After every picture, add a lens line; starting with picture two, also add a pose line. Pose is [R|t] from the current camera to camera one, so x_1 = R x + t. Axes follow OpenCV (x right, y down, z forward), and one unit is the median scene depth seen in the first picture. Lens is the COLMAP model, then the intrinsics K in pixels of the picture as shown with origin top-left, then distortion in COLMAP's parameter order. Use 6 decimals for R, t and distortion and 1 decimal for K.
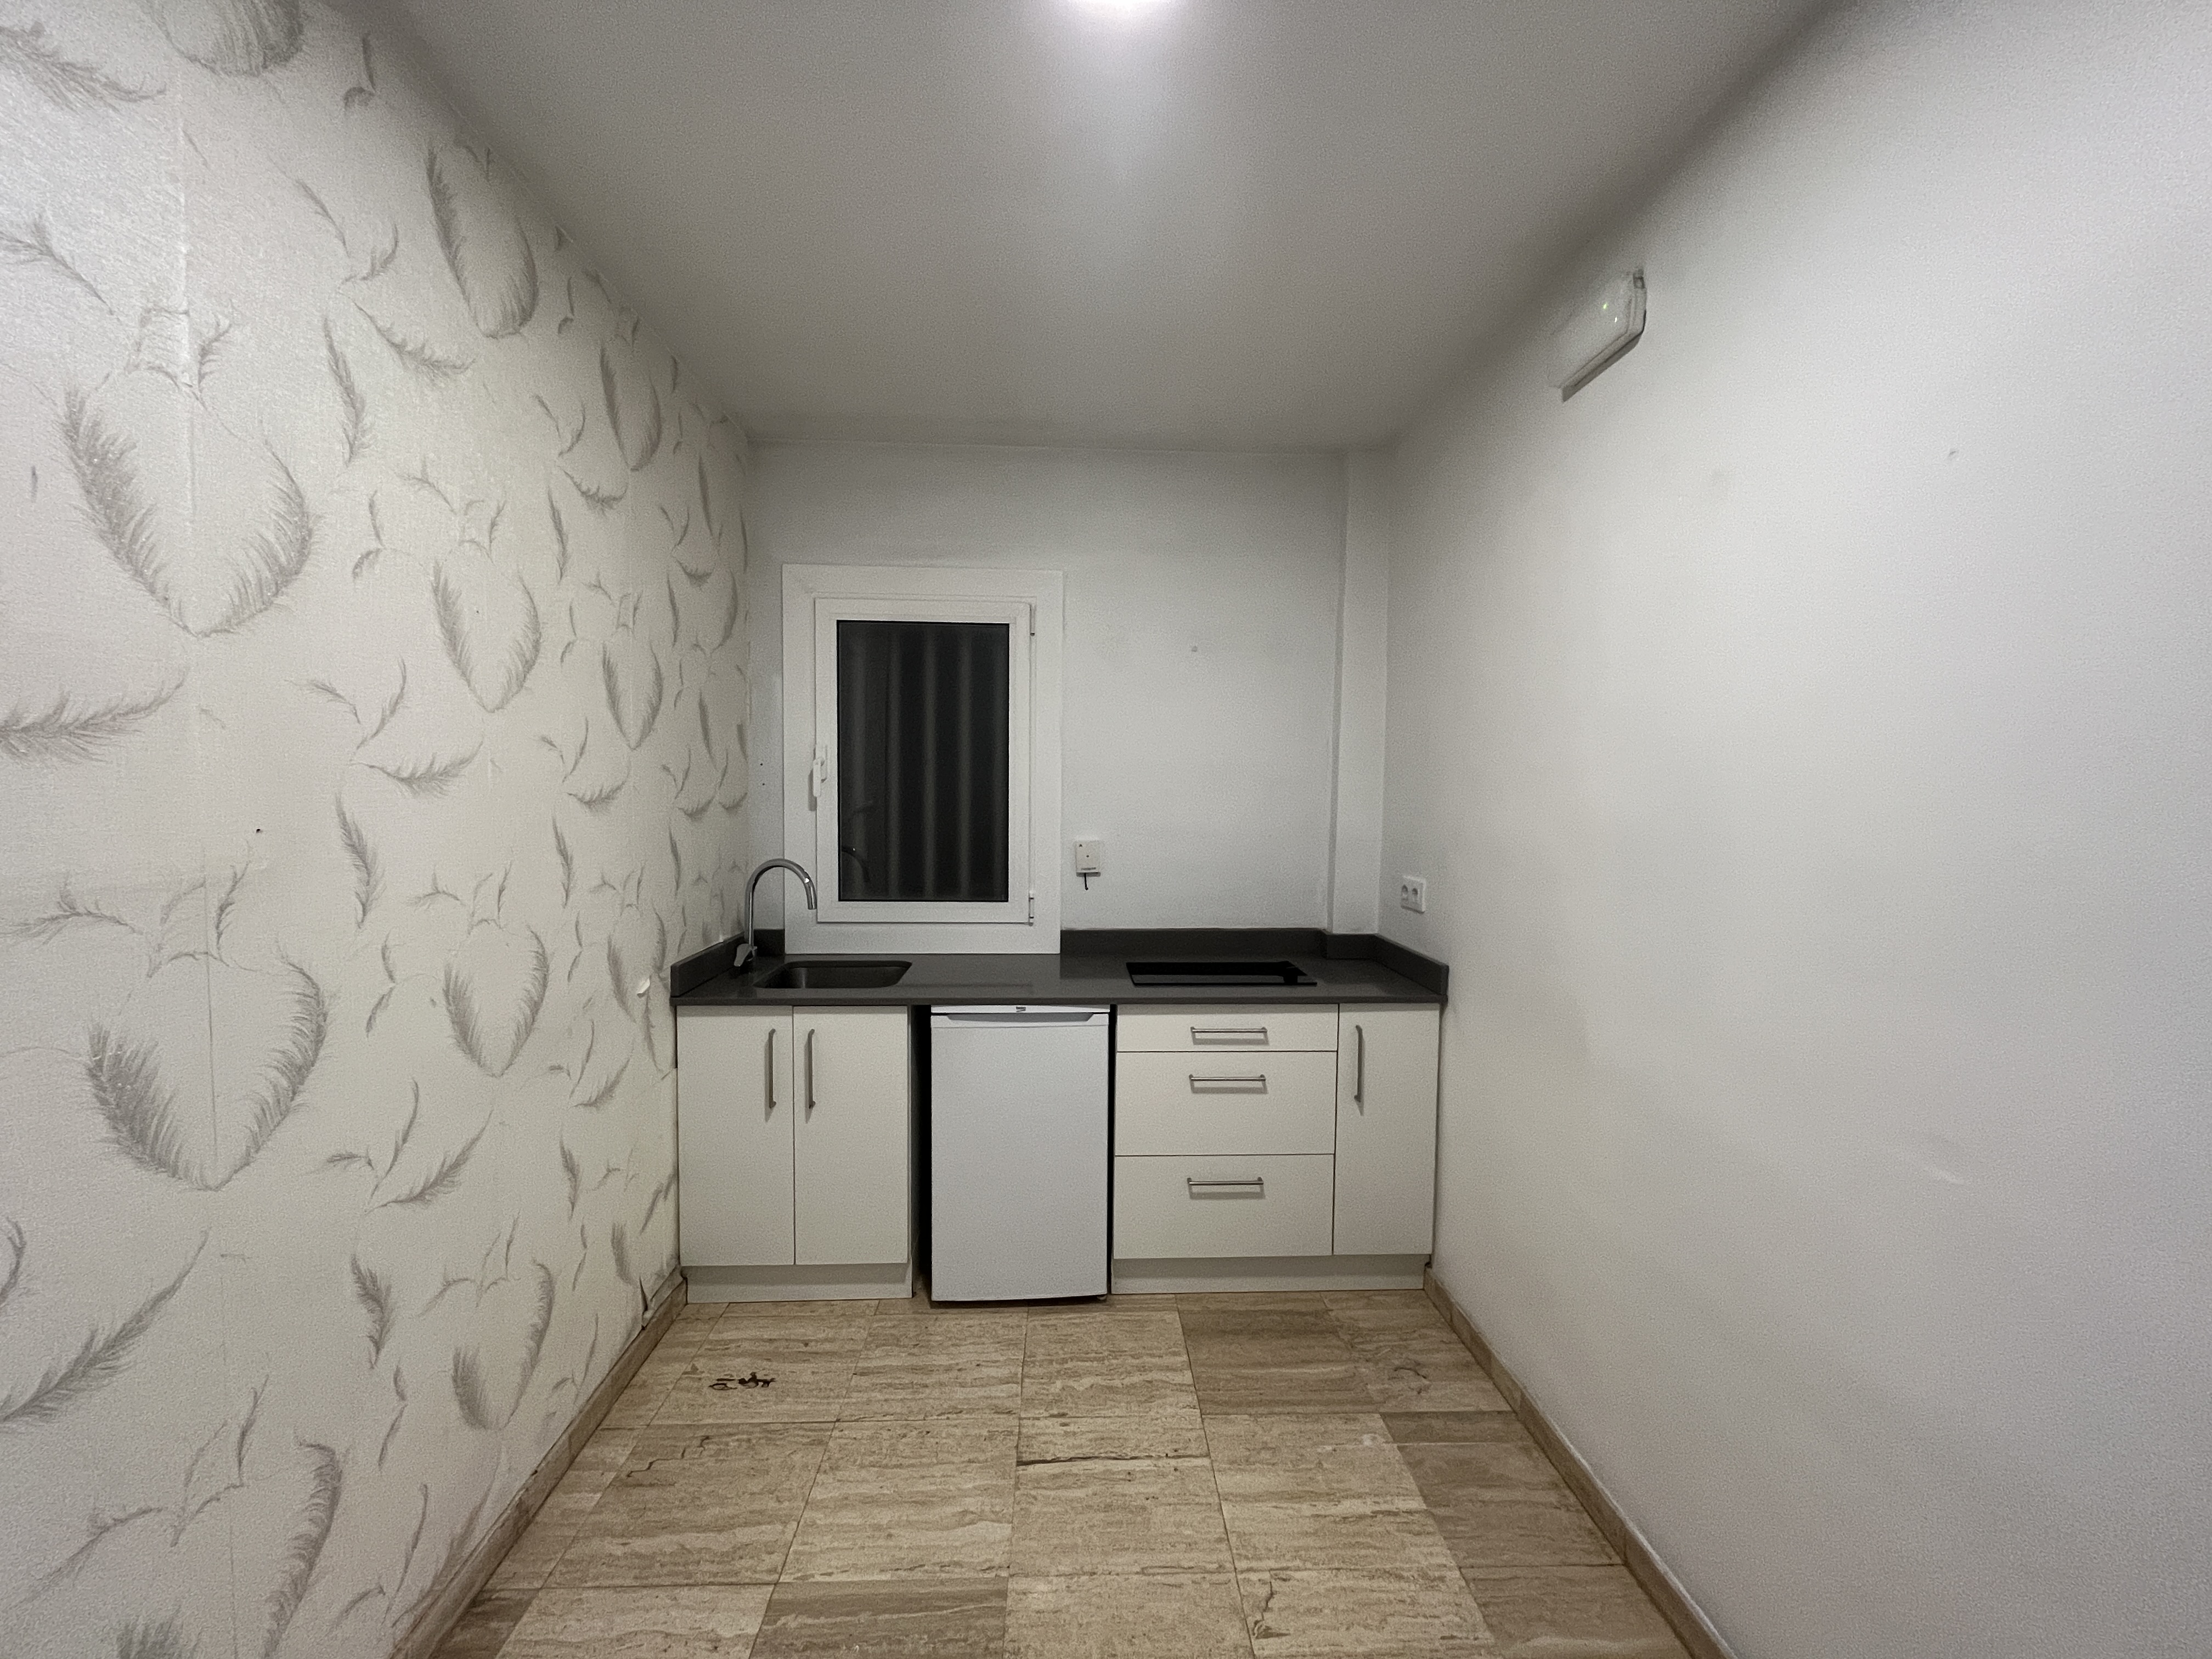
lens RADIAL K [[894.7, 0, 1100.4], [0, 894.7, 829.7], [0, 0, 1]] dist [-0.002019, -0.000248]
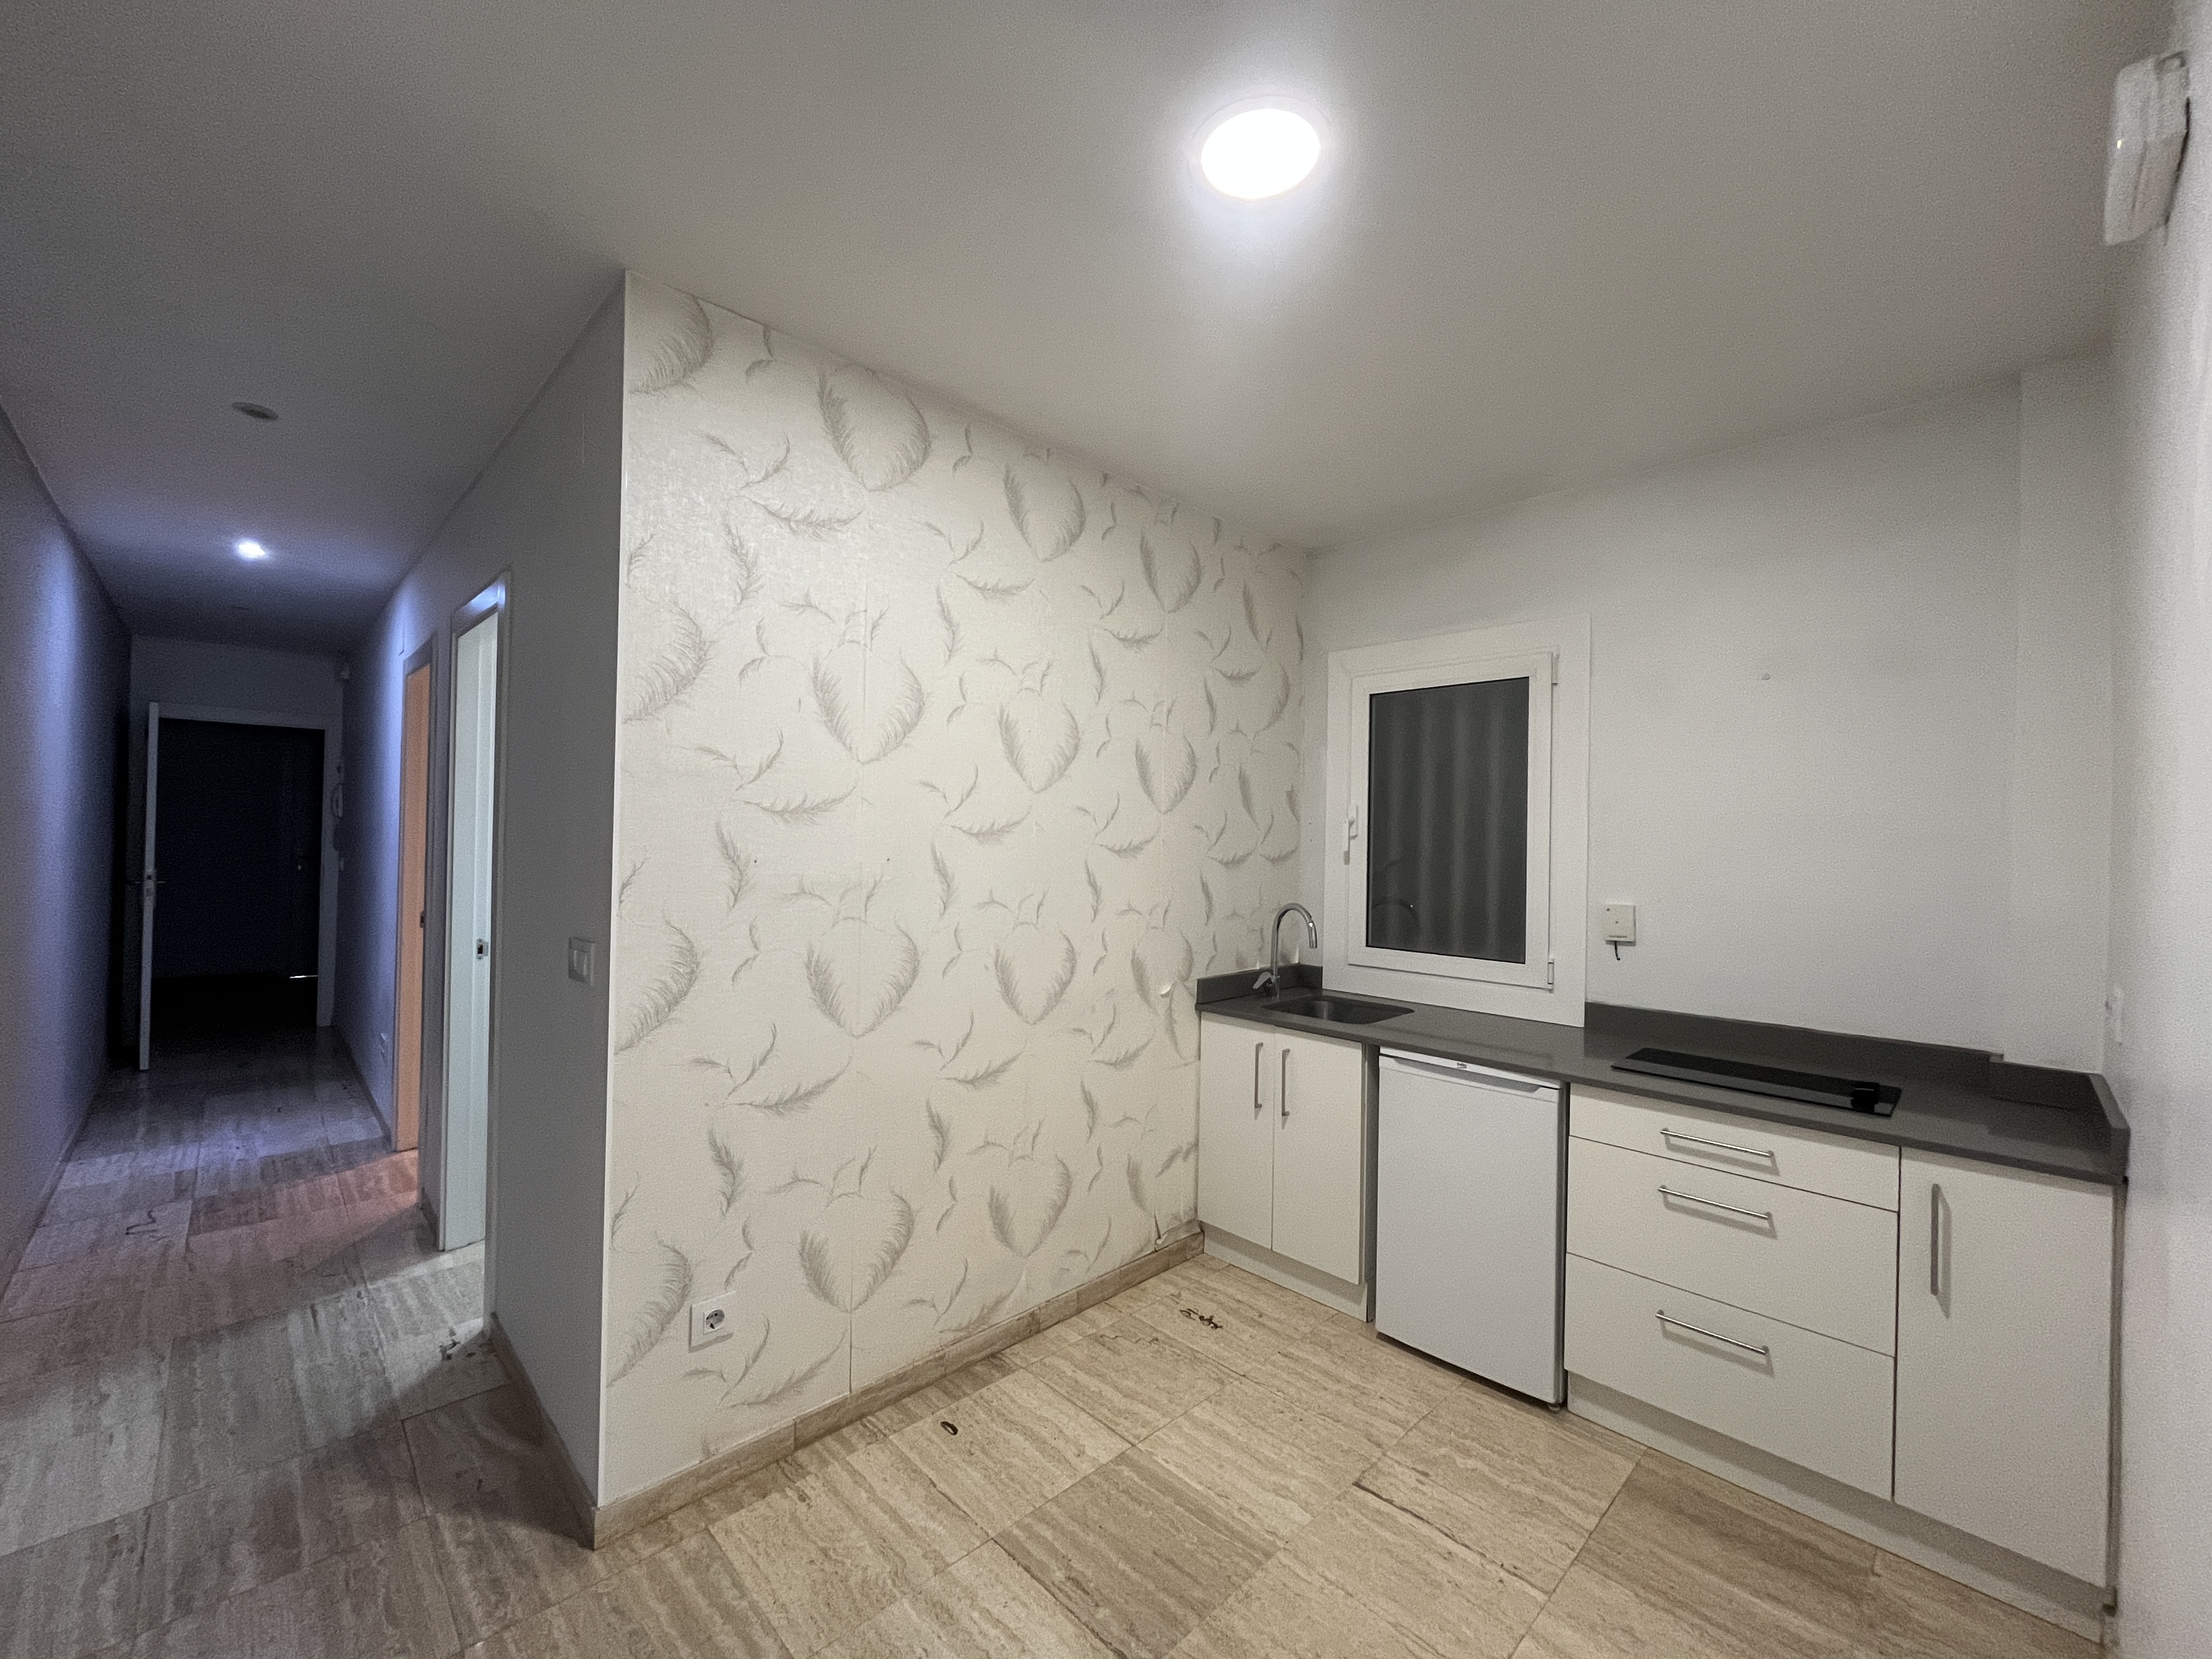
lens RADIAL K [[894.7, 0, 1100.4], [0, 894.7, 829.7], [0, 0, 1]] dist [-0.002019, -0.000248]
pose [[0.661709, -0.005096, -0.749744, 0.450811], [-0.045098, 0.997896, -0.046585, 0.003136], [0.748403, 0.064637, 0.660087, 0.028277]]
